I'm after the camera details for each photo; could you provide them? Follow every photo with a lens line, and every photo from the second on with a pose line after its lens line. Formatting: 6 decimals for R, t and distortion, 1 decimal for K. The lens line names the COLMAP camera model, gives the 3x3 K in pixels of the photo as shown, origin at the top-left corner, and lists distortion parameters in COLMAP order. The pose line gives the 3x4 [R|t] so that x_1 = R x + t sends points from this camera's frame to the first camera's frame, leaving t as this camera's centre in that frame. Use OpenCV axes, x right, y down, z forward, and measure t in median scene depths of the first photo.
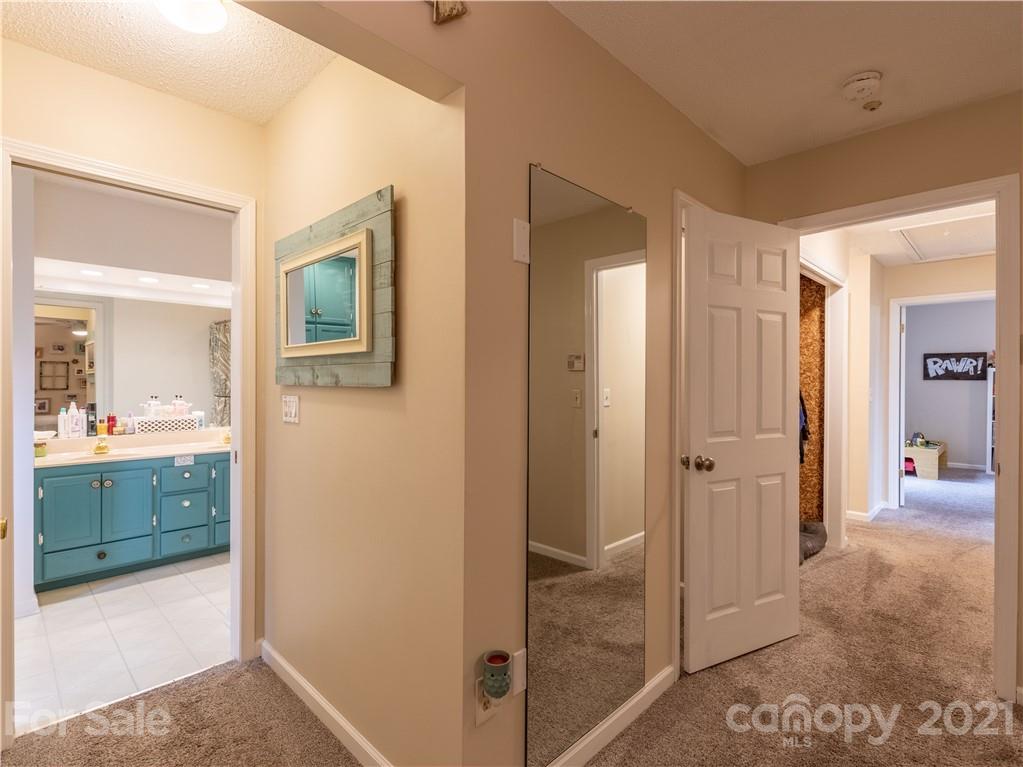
lens RADIAL K [[509.7, 0, 510.3], [0, 509.7, 380.7], [0, 0, 1]] dist [0.001621, 0.000182]
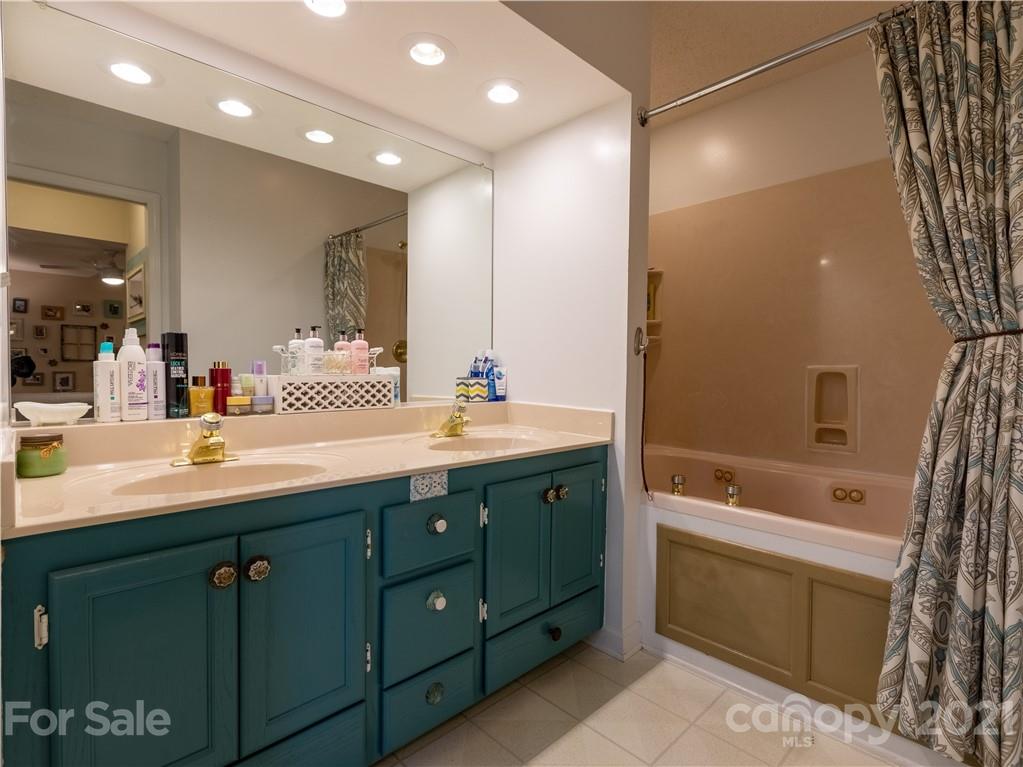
lens RADIAL K [[509.7, 0, 510.3], [0, 509.7, 380.7], [0, 0, 1]] dist [0.001621, 0.000182]
pose [[0.999619, 0.005999, -0.026939, -0.558171], [-0.005357, 0.999702, 0.023828, 0.070202], [0.027074, -0.023674, 0.999353, 0.620262]]
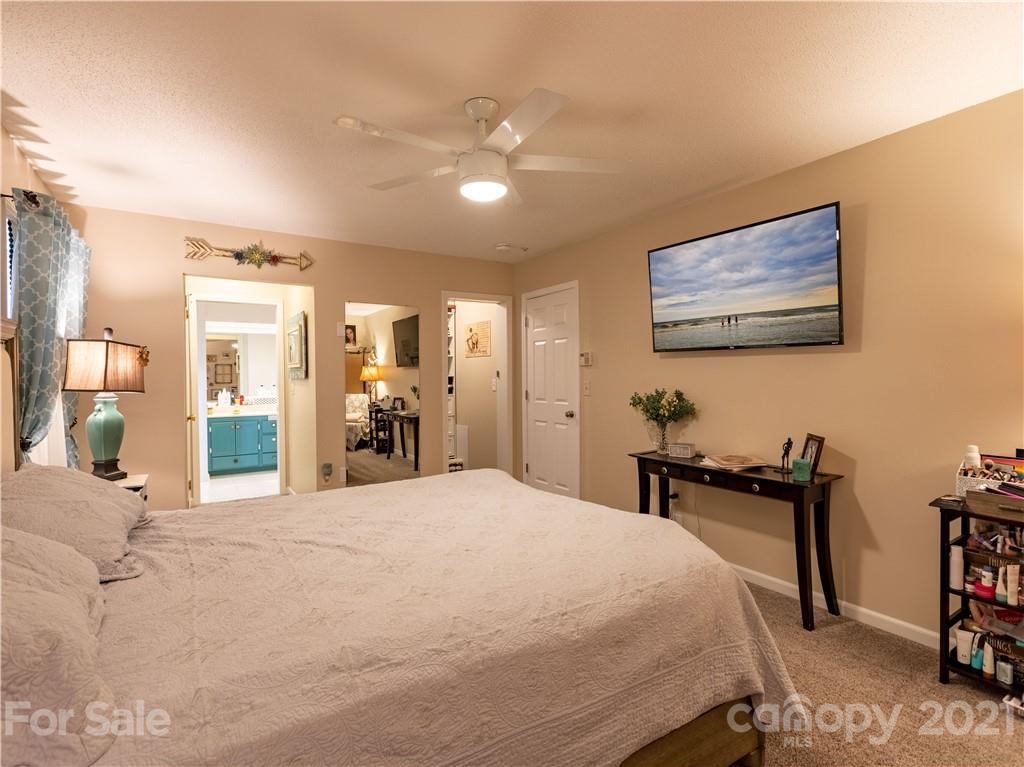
lens RADIAL K [[510.2, 0, 510.8], [0, 510.2, 380.7], [0, 0, 1]] dist [0.001621, 0.000182]
pose [[0.974309, -0.005214, -0.225153, 0.665602], [0.008413, 0.999877, 0.013251, -0.002802], [0.225056, -0.014805, 0.974233, -0.672024]]
